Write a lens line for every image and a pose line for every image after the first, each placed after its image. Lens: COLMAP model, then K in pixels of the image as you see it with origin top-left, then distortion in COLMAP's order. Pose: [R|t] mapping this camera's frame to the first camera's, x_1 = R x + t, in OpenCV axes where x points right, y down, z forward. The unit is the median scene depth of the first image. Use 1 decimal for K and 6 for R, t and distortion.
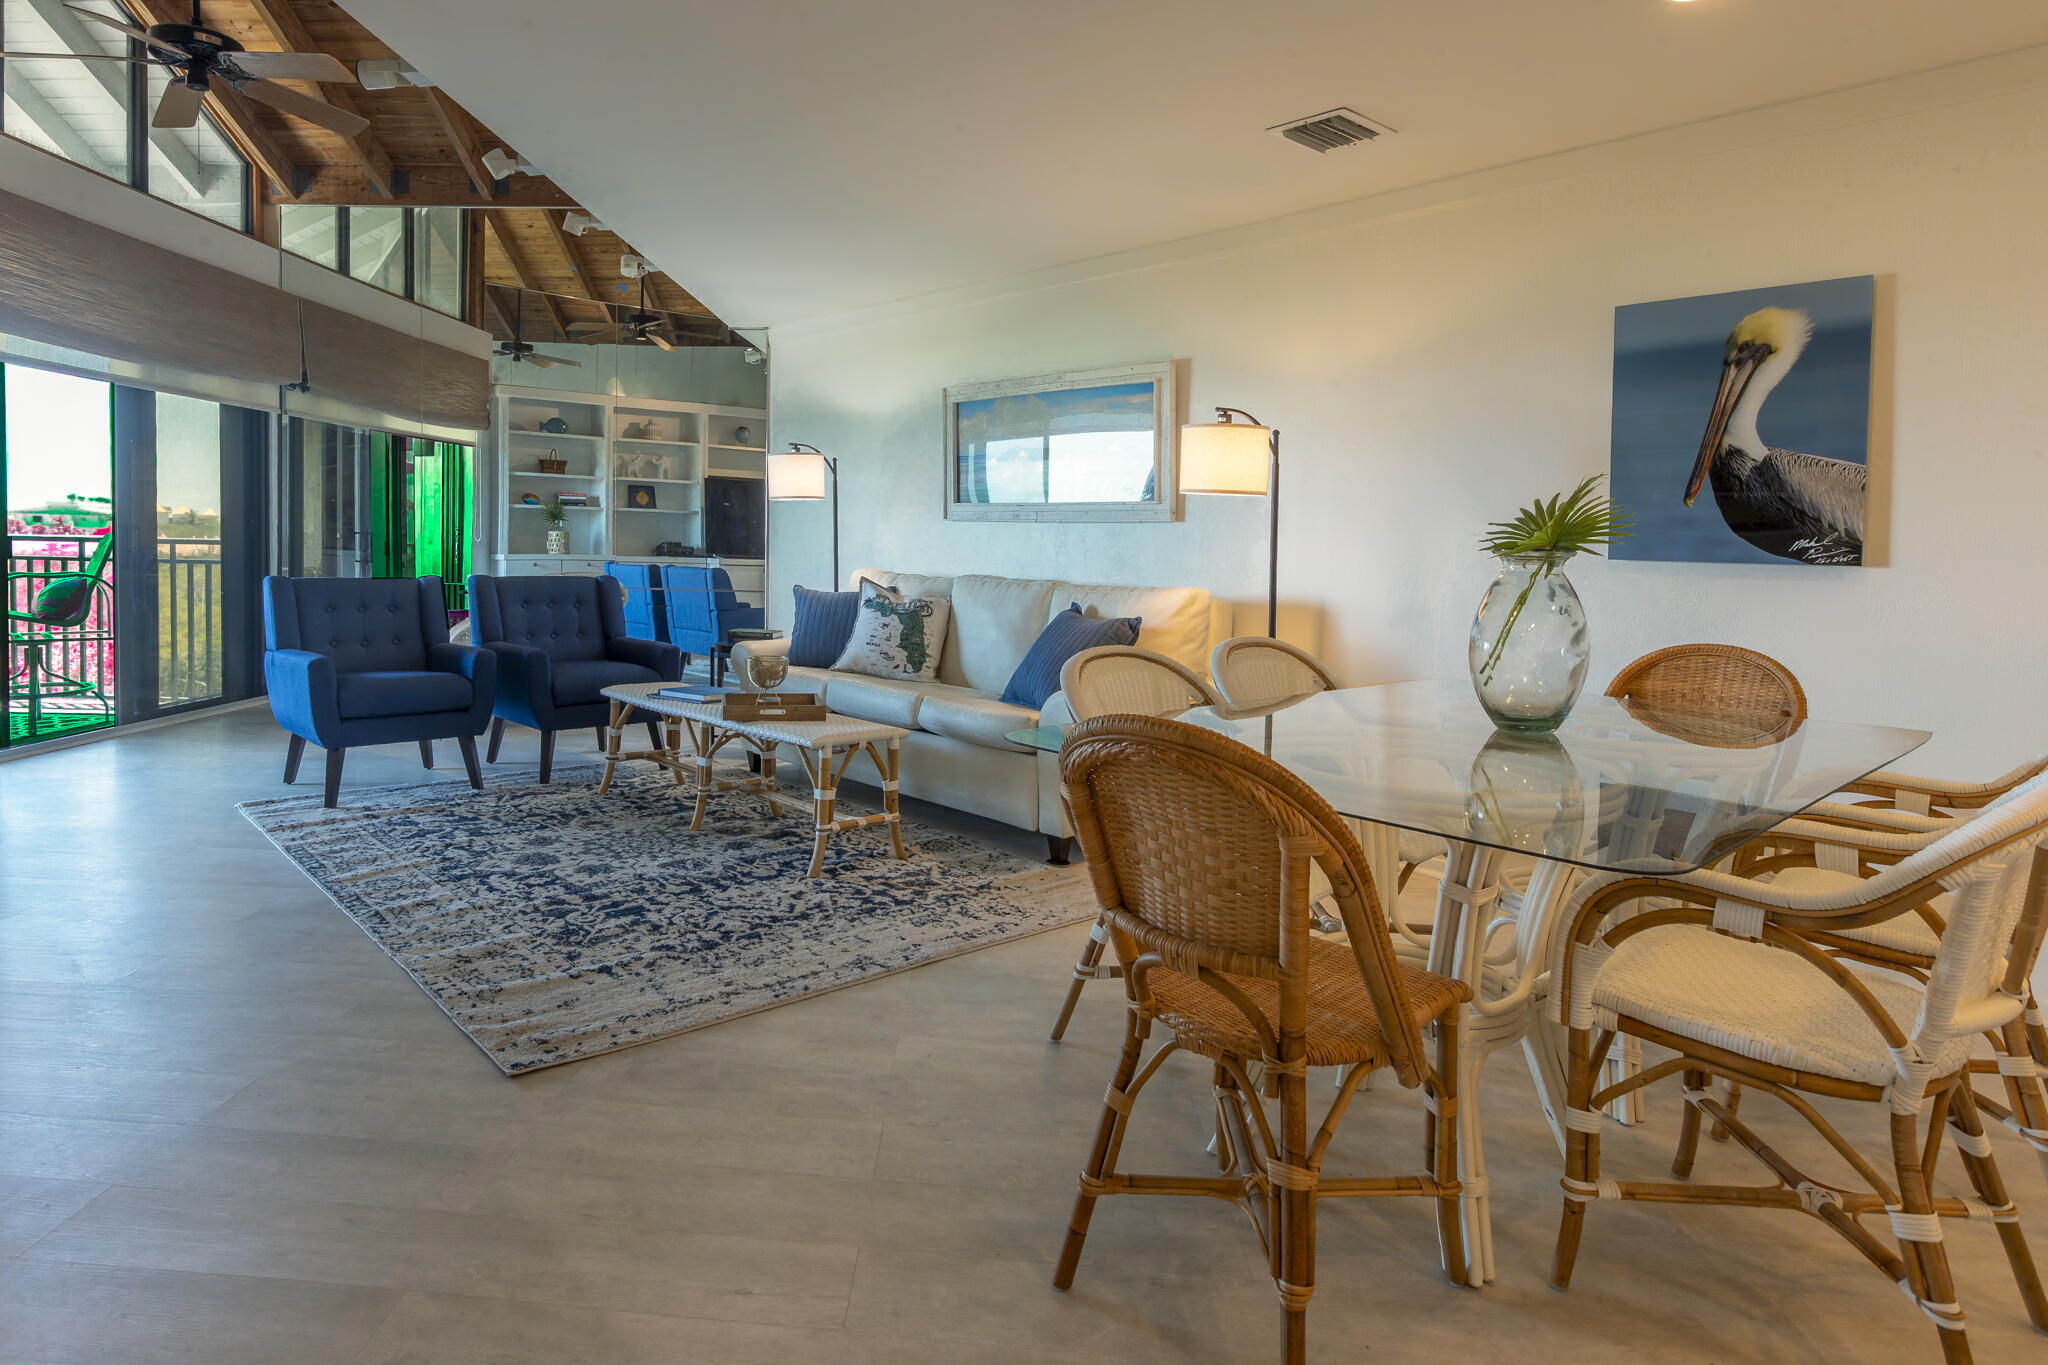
lens RADIAL K [[1178.1, 0, 941.4], [0, 1178.1, 645.3], [0, 0, 1]] dist [0.005529, -0.007028]
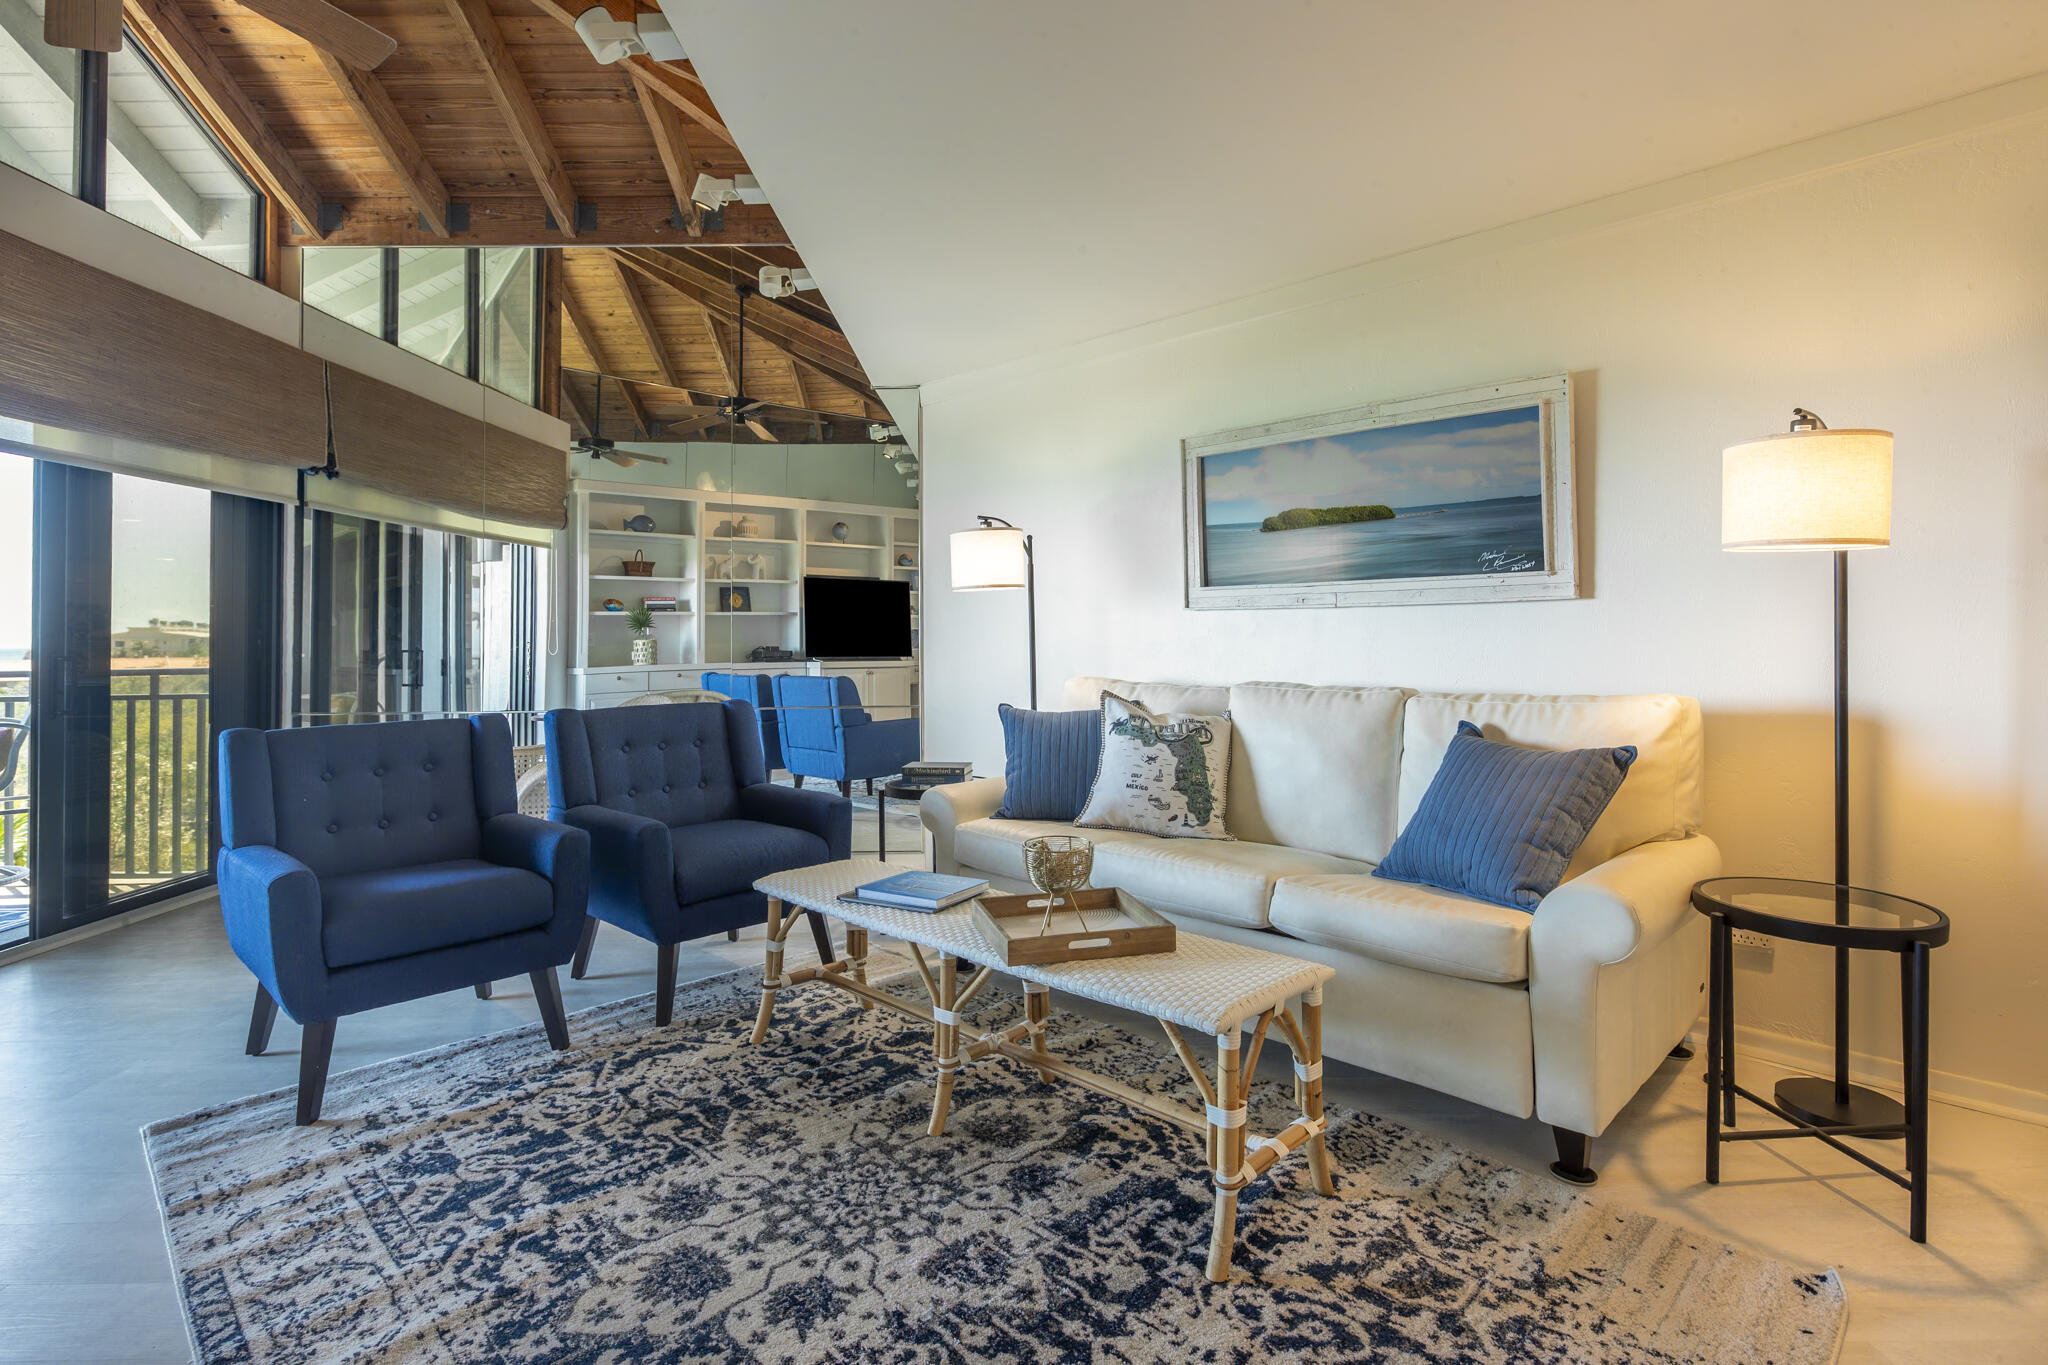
lens RADIAL K [[1042.5, 0, 1043.3], [0, 1042.5, 629.0], [0, 0, 1]] dist [-0.003245, -0.000279]
pose [[0.996880, -0.034520, 0.070979, -0.137497], [0.040938, 0.995004, -0.091054, -0.035945], [-0.067481, 0.093676, 0.993313, 0.334145]]
